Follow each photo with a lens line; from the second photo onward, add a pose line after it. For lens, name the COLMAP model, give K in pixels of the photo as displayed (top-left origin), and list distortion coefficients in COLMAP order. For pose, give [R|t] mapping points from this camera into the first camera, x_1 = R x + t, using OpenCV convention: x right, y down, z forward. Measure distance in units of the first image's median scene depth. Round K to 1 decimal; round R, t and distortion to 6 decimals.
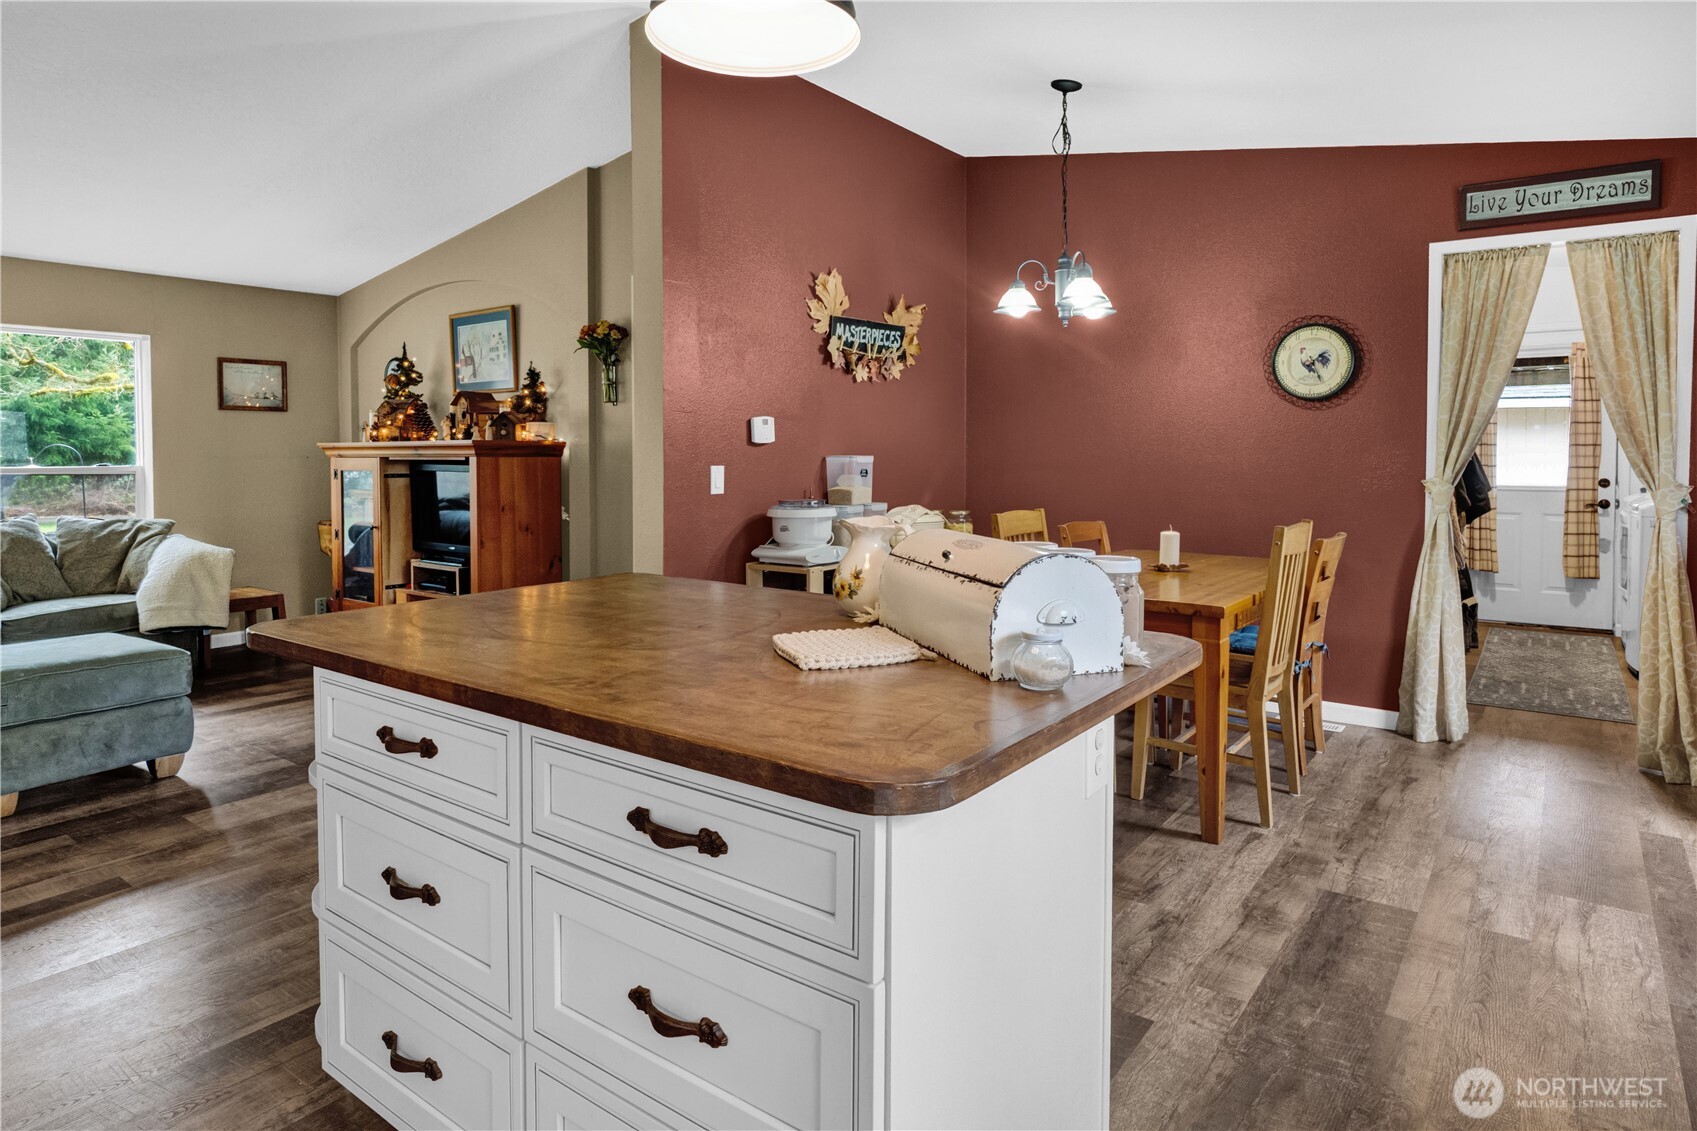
lens RADIAL K [[959.5, 0, 845.3], [0, 959.5, 480.2], [0, 0, 1]] dist [-0.003139, 0.000660]
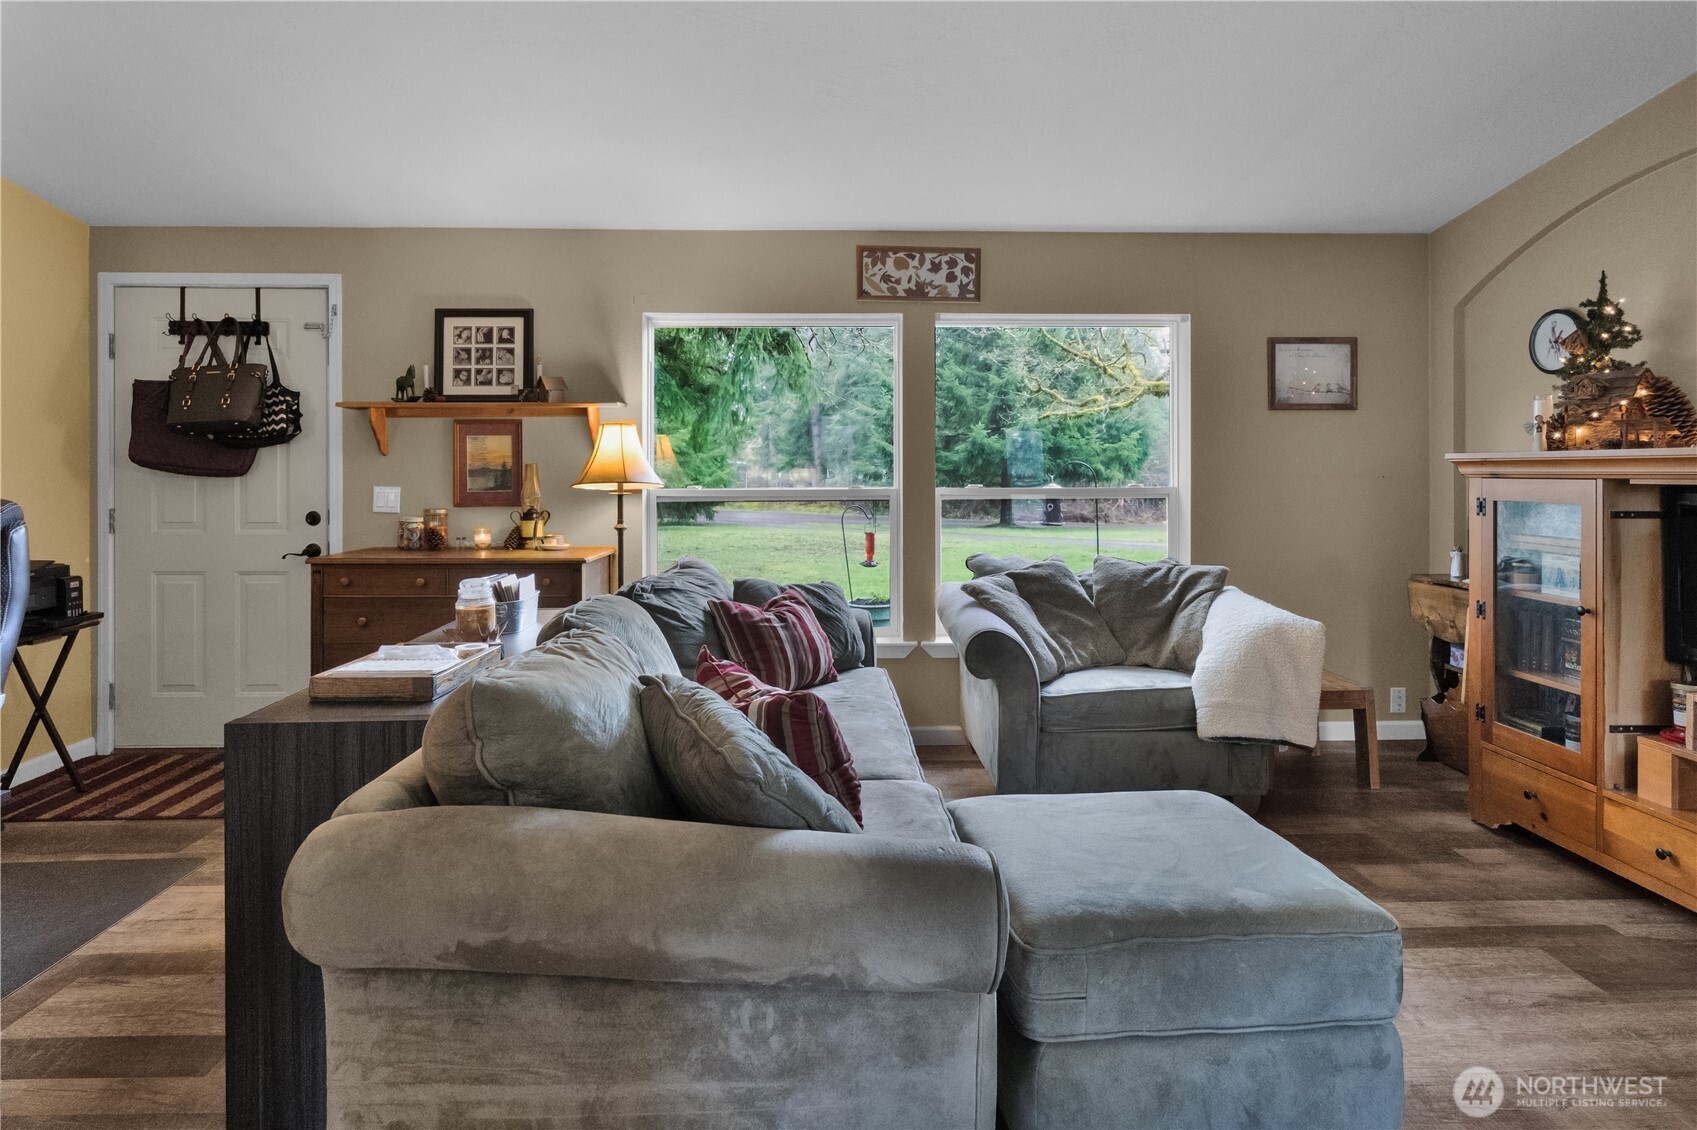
lens RADIAL K [[933.3, 0, 845.7], [0, 933.3, 468.1], [0, 0, 1]] dist [0.000940, 0.000369]
pose [[0.623967, -0.000108, -0.781450, -0.324708], [-0.023739, 0.999536, -0.019093, -0.009624], [0.781090, 0.030464, 0.623675, 0.336728]]
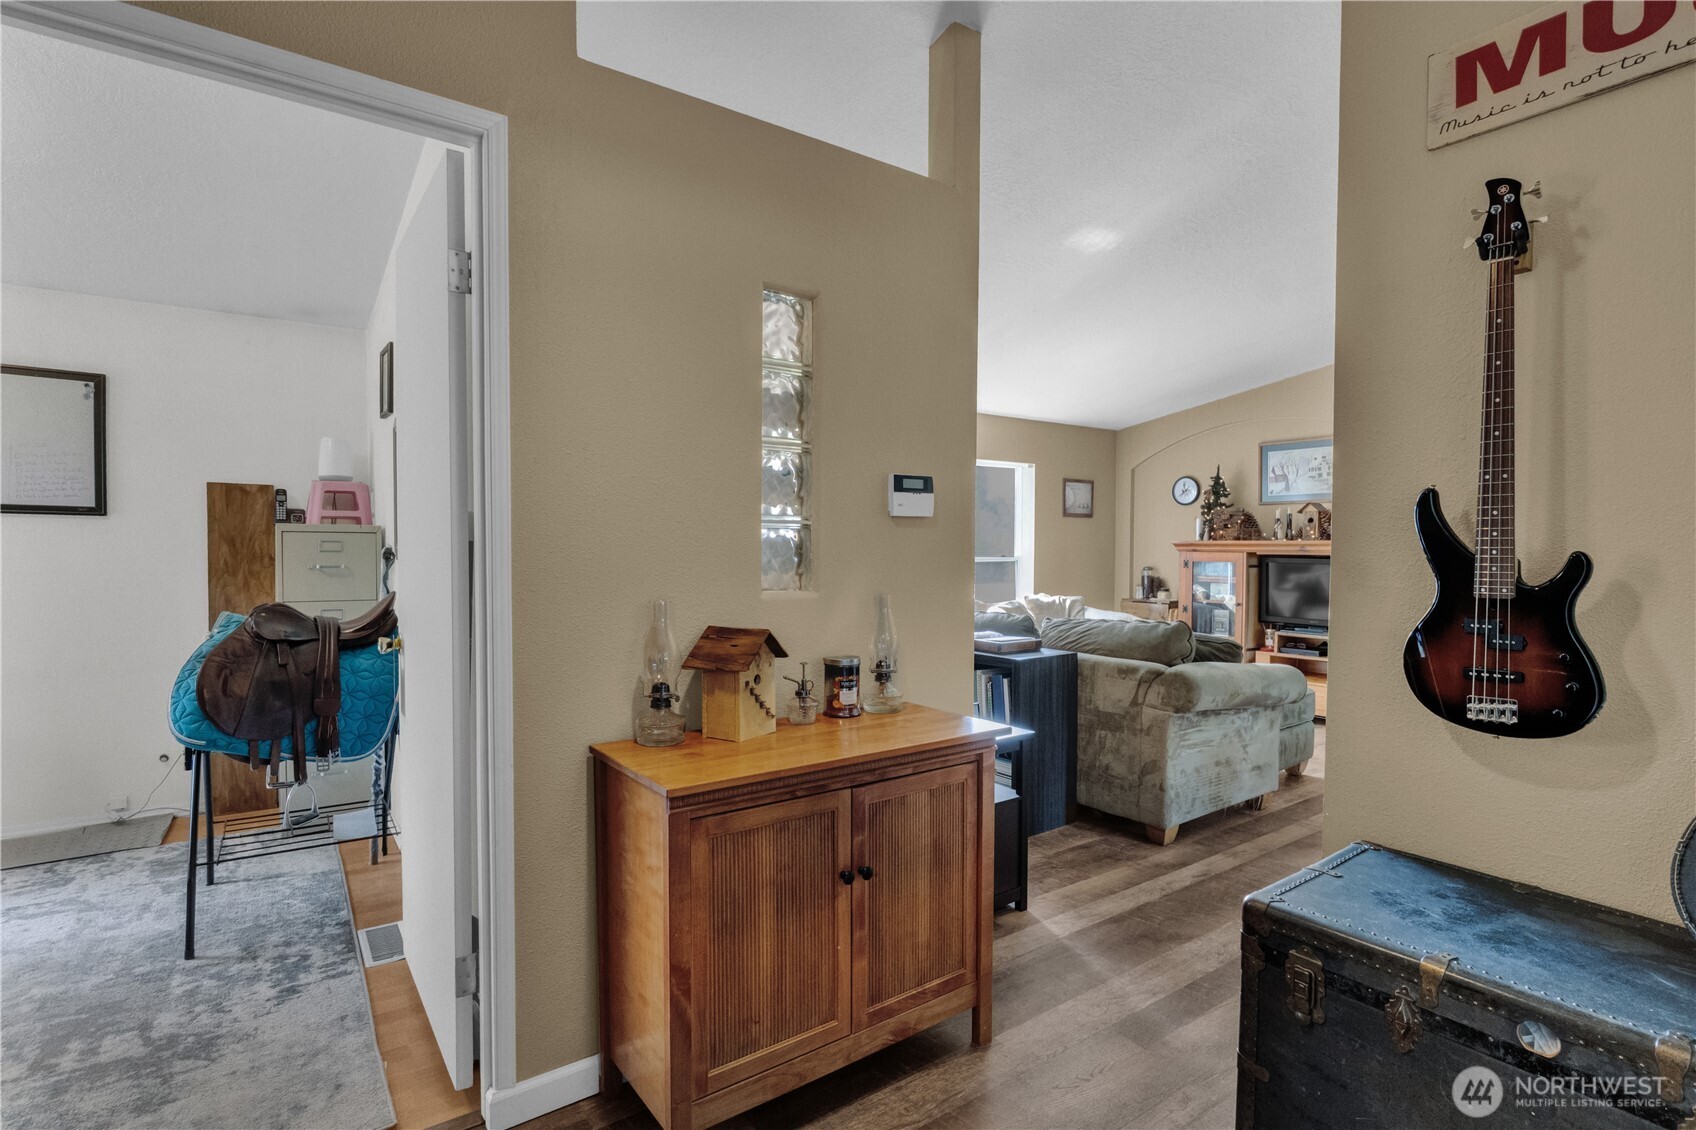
lens RADIAL K [[839.9, 0, 848.0], [0, 839.9, 565.0], [0, 0, 1]] dist [0.000138, 0.000043]
pose [[0.953862, 0.011817, -0.300012, -0.624798], [-0.012913, 0.999915, -0.001671, 0.002854], [0.299967, 0.005468, 0.953934, -0.269320]]
